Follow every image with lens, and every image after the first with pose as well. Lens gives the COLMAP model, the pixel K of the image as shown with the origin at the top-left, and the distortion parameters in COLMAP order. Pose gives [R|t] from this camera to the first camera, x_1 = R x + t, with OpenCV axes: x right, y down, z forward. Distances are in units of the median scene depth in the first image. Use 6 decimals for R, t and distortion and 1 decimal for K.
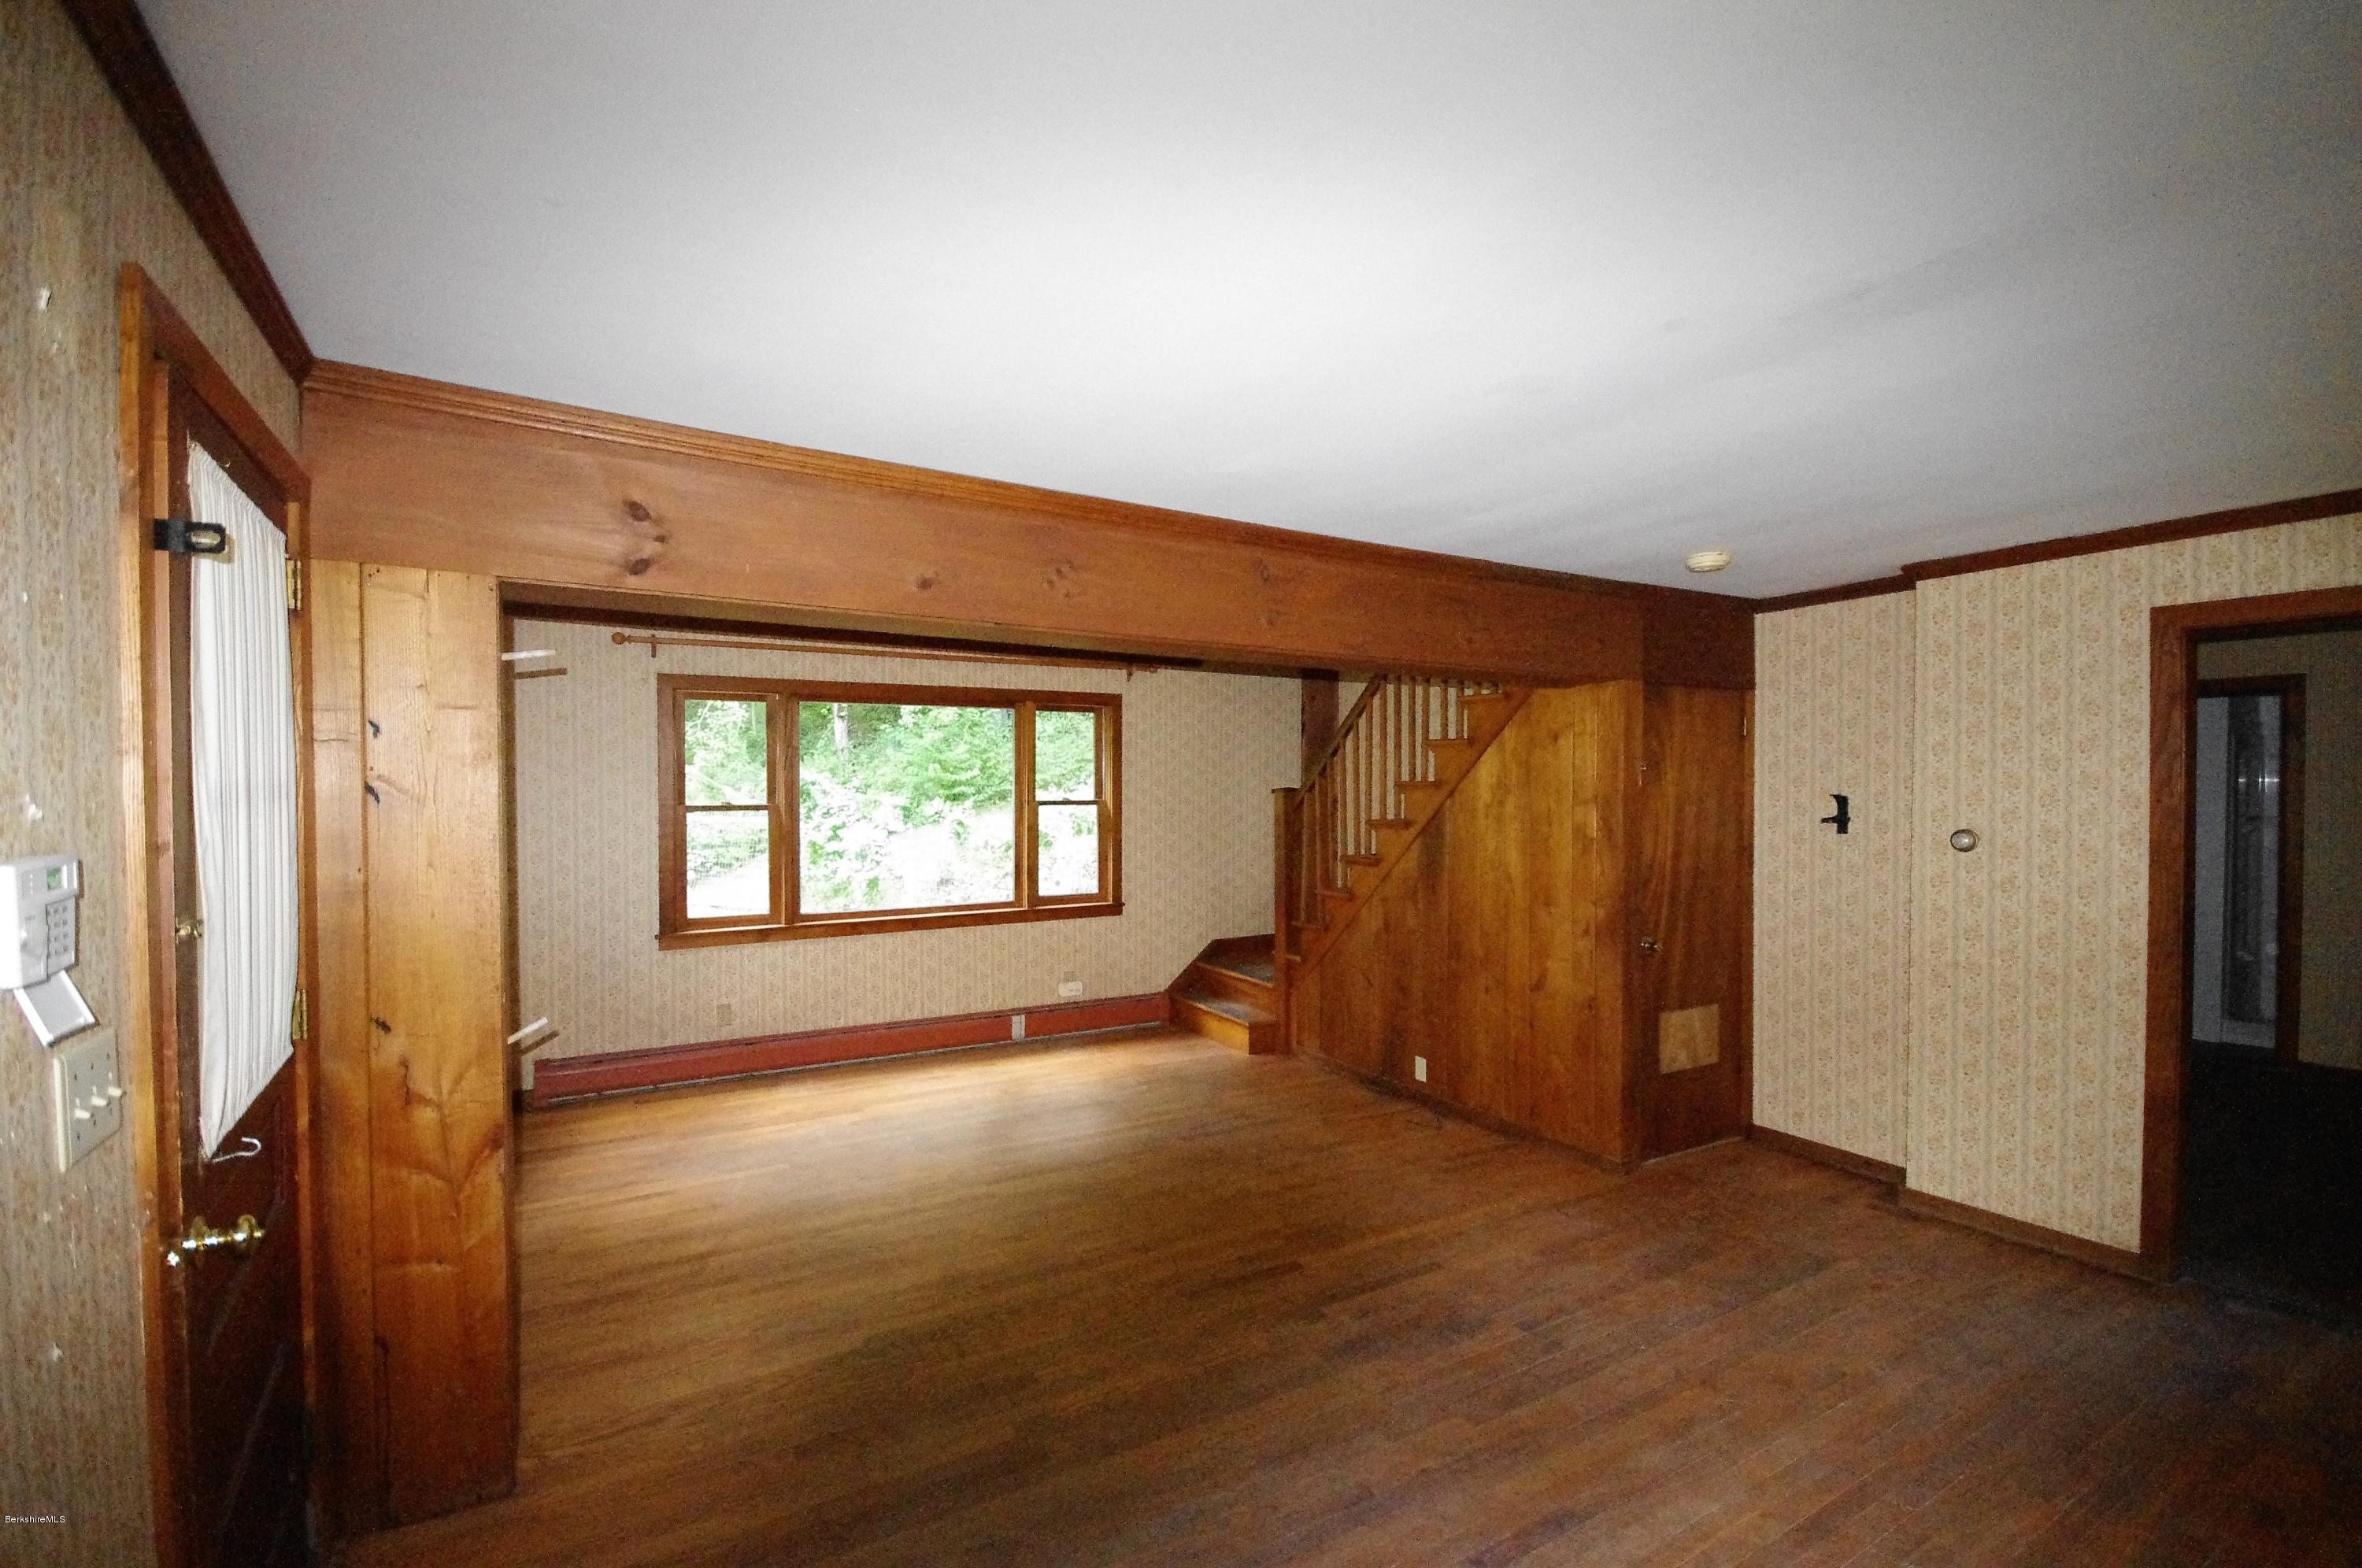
lens RADIAL K [[1038.5, 0, 1181.0], [0, 1038.5, 784.0], [0, 0, 1]] dist [0.000062, 0.000019]
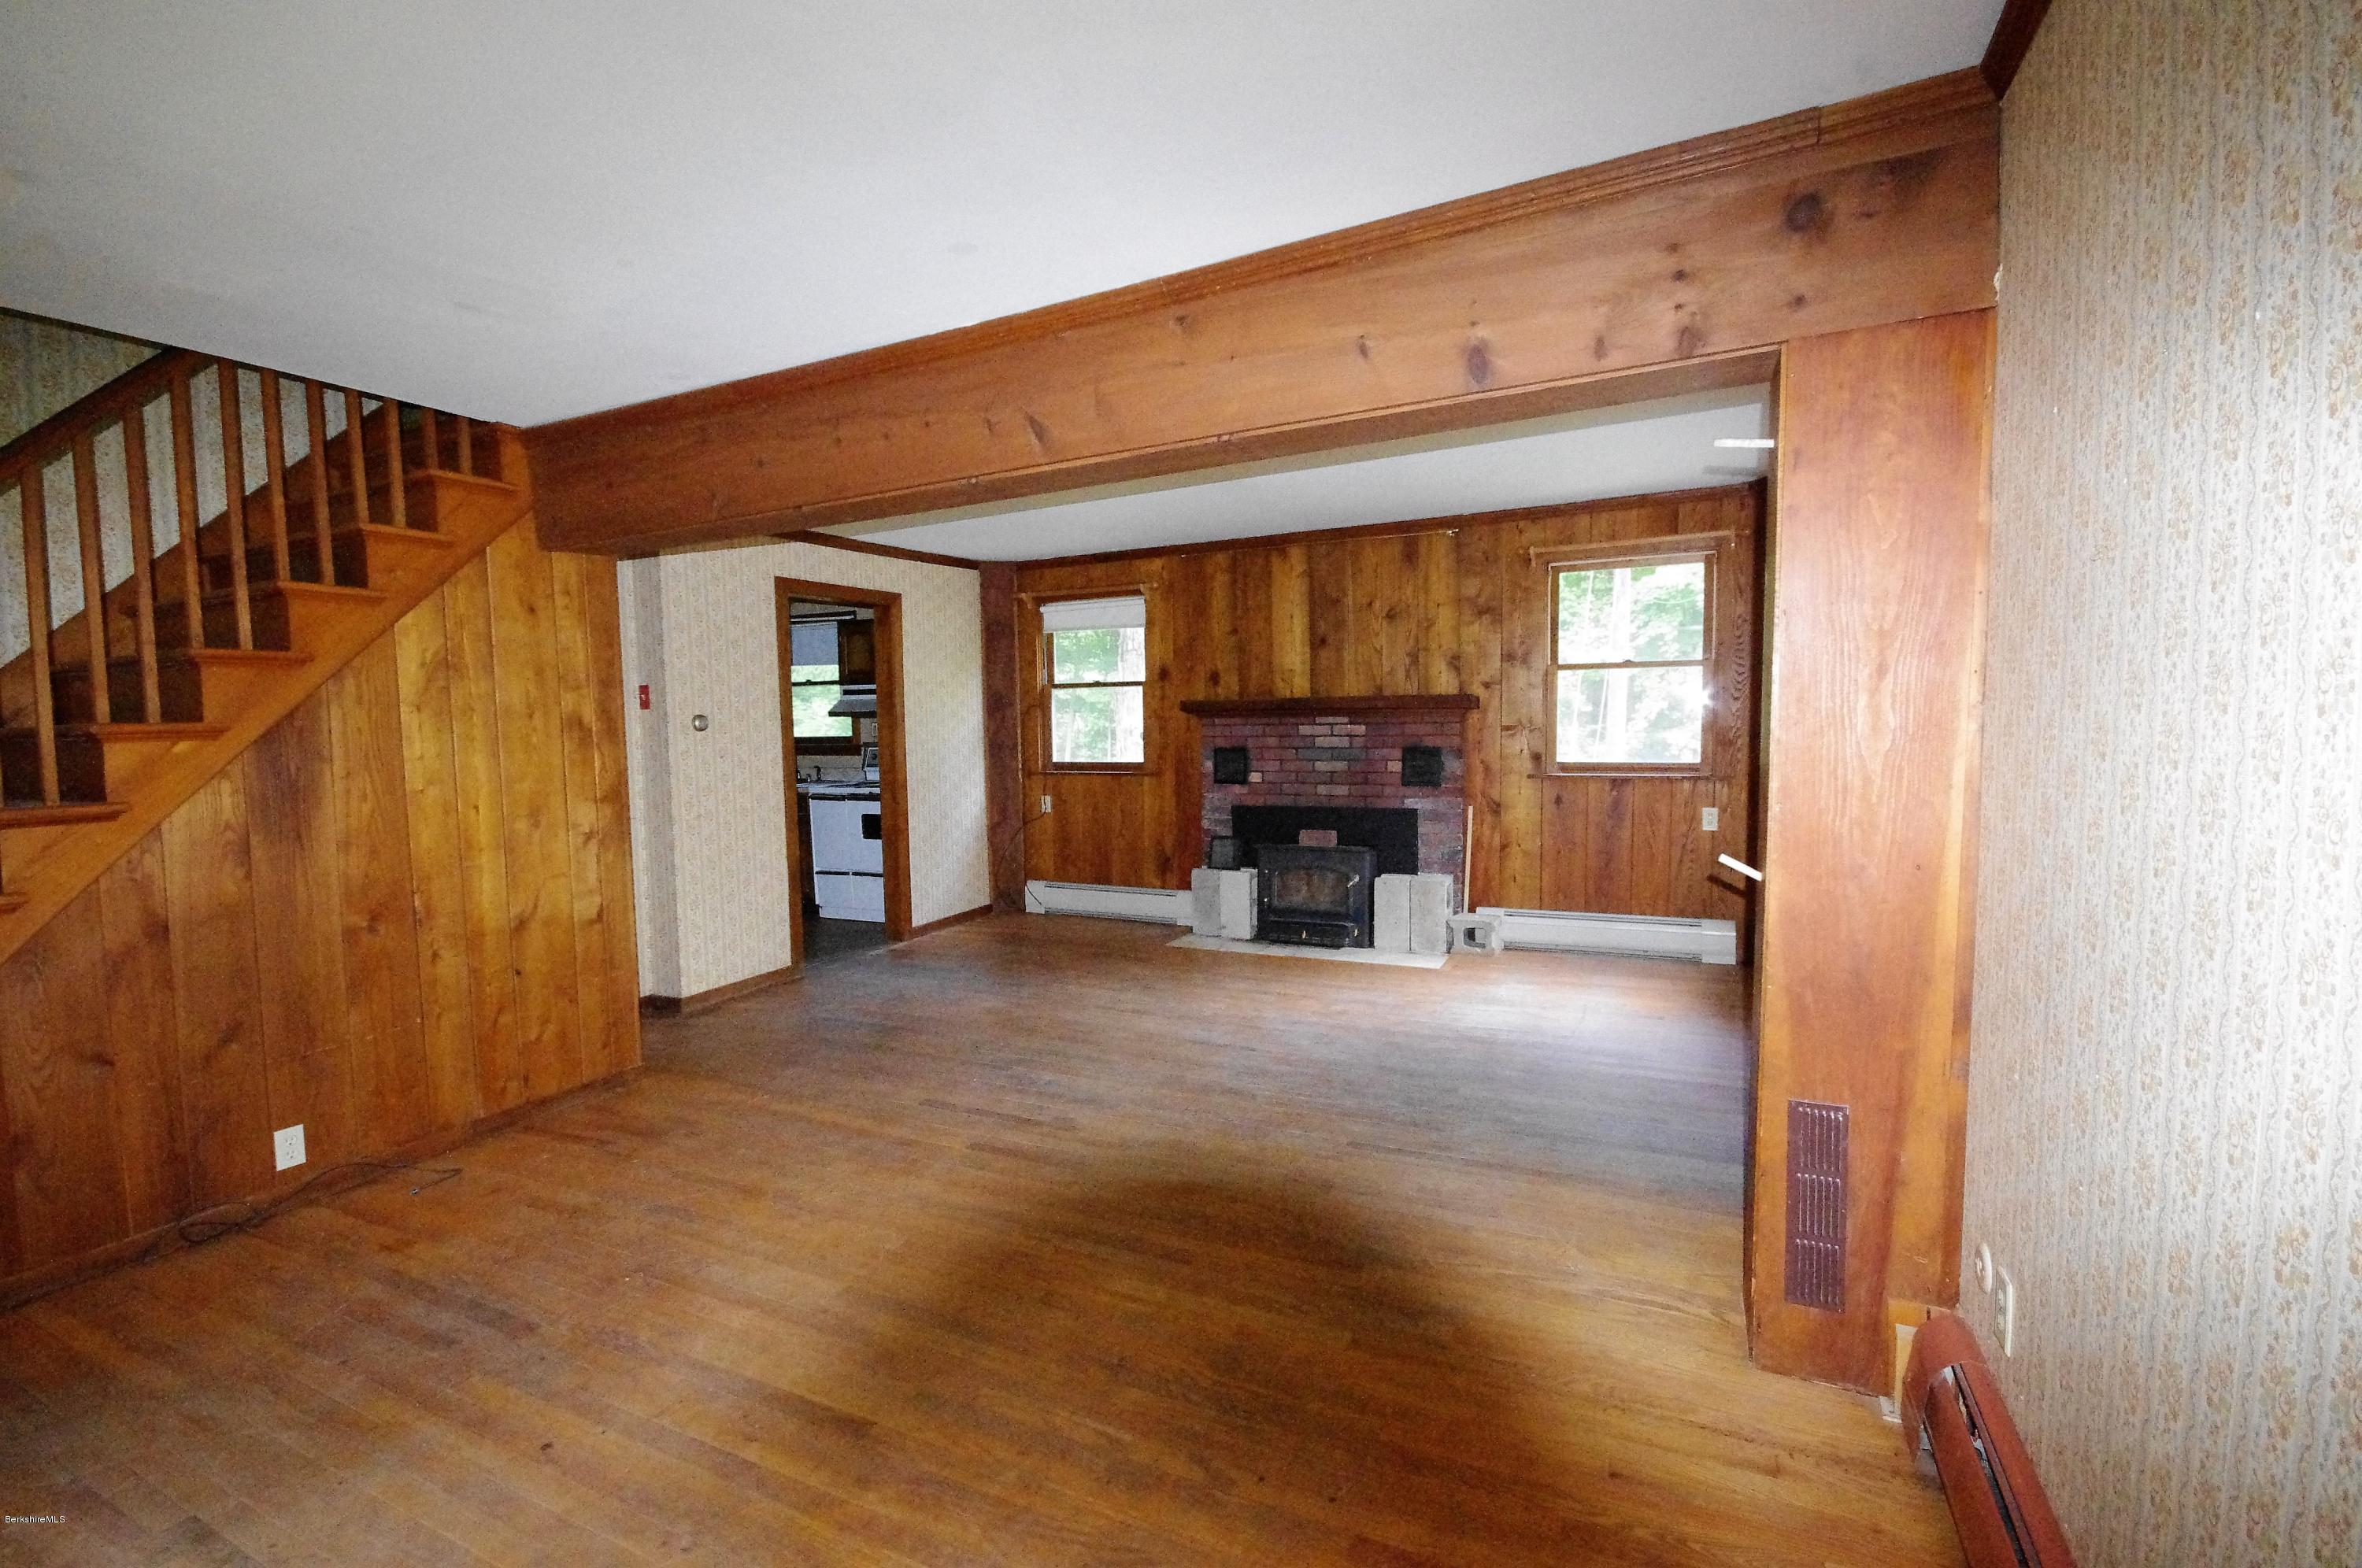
lens RADIAL K [[1050.1, 0, 1181.0], [0, 1050.1, 784.0], [0, 0, 1]] dist [-0.001086, -0.000065]
pose [[-0.559200, -0.036085, 0.828247, -0.721491], [0.025308, 0.997844, 0.060561, 0.066359], [-0.828646, 0.054827, -0.557081, 1.238587]]
